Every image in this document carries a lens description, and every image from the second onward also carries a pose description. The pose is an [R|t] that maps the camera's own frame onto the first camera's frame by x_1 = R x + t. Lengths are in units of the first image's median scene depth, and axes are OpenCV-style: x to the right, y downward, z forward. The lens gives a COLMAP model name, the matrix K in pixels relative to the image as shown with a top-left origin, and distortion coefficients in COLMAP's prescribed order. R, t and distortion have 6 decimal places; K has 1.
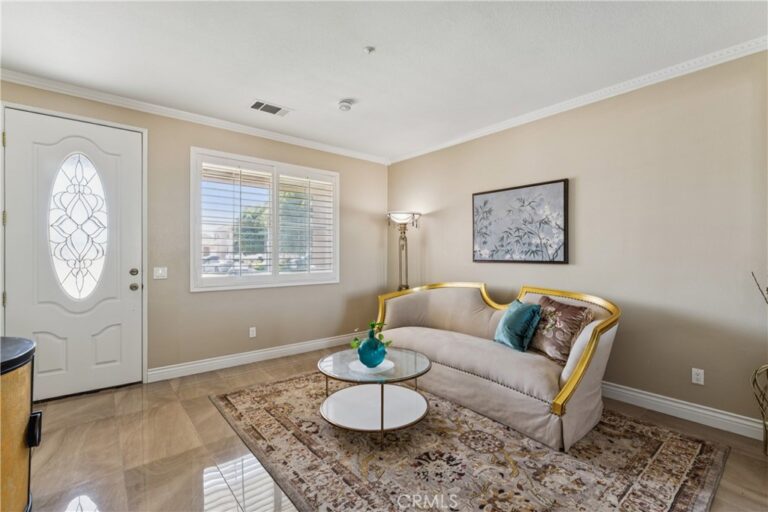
lens RADIAL K [[346.2, 0, 384.0], [0, 346.2, 256.0], [0, 0, 1]] dist [-0.001574, -0.000794]
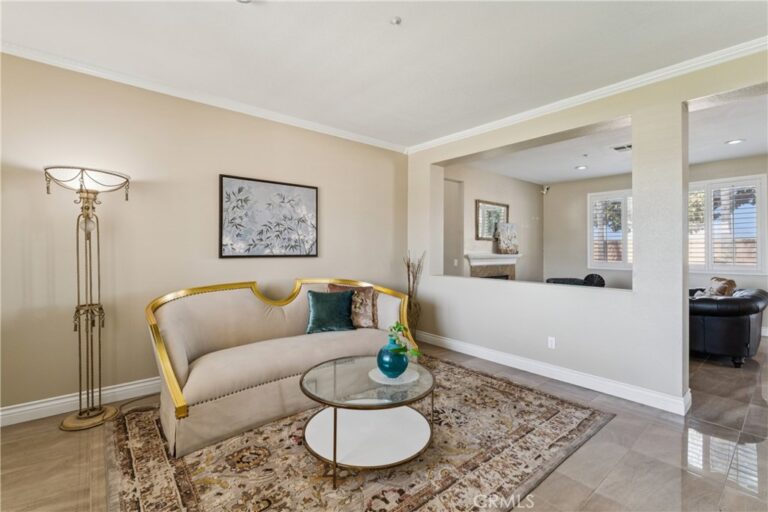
lens RADIAL K [[345.5, 0, 381.6], [0, 345.5, 250.0], [0, 0, 1]] dist [-0.000020, 0.000229]
pose [[0.002894, -0.004136, 0.999987, -0.688054], [-0.001063, 0.999991, 0.004139, -0.006846], [-0.999995, -0.001075, 0.002890, 0.767102]]
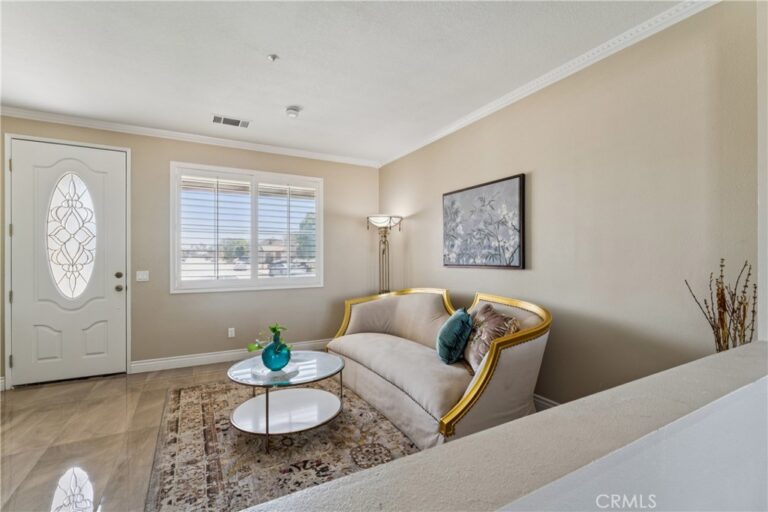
lens RADIAL K [[351.5, 0, 383.5], [0, 351.5, 258.9], [0, 0, 1]] dist [-0.000410, 0.000574]
pose [[0.980594, -0.002612, -0.196033, 0.353608], [0.001931, 0.999991, -0.003664, -0.000505], [0.196041, 0.003214, 0.980590, 0.040292]]
